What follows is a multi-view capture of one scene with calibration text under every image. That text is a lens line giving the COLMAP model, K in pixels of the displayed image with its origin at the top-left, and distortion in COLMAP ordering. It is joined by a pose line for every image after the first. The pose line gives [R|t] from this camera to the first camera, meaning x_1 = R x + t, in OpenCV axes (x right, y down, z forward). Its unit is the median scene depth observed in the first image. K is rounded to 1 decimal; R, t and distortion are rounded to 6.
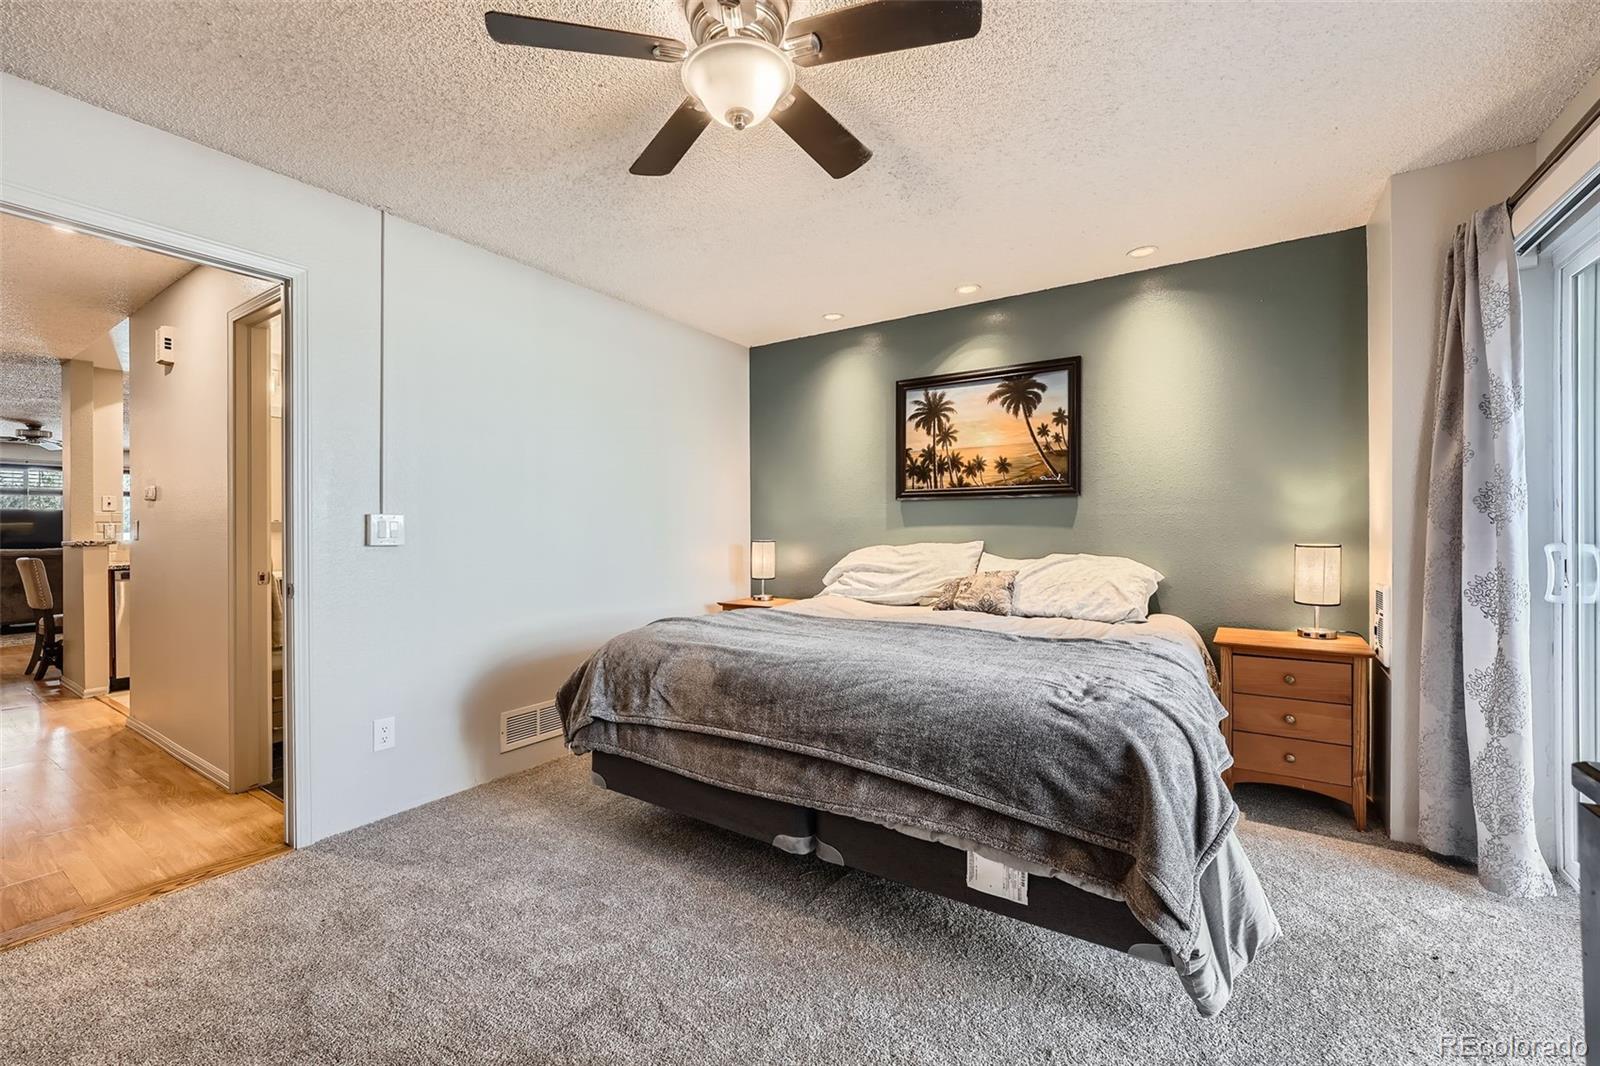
lens RADIAL K [[648.1, 0, 801.1], [0, 648.1, 532.9], [0, 0, 1]] dist [-0.006170, -0.000802]
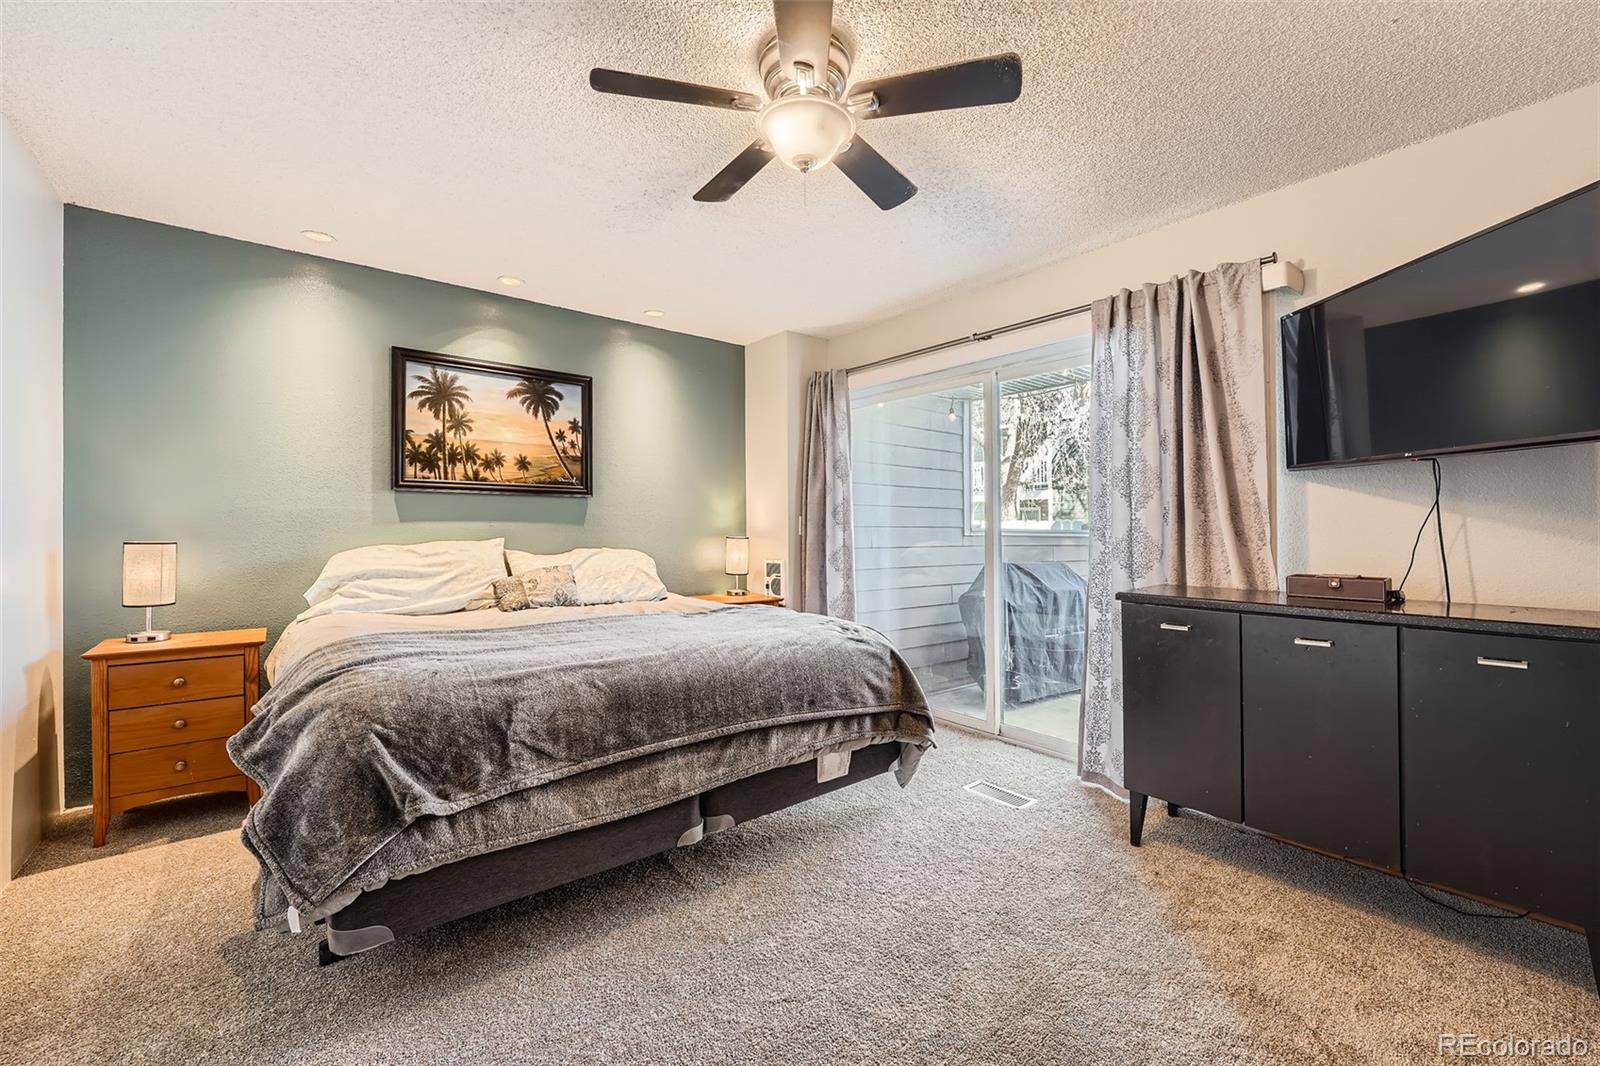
lens RADIAL K [[606.5, 0, 807.3], [0, 606.5, 529.1], [0, 0, 1]] dist [-0.014547, 0.000067]
pose [[0.320104, 0.003246, 0.947377, -0.446657], [0.003328, 0.999984, -0.004551, 0.004678], [-0.947377, 0.004610, 0.320088, 0.276911]]
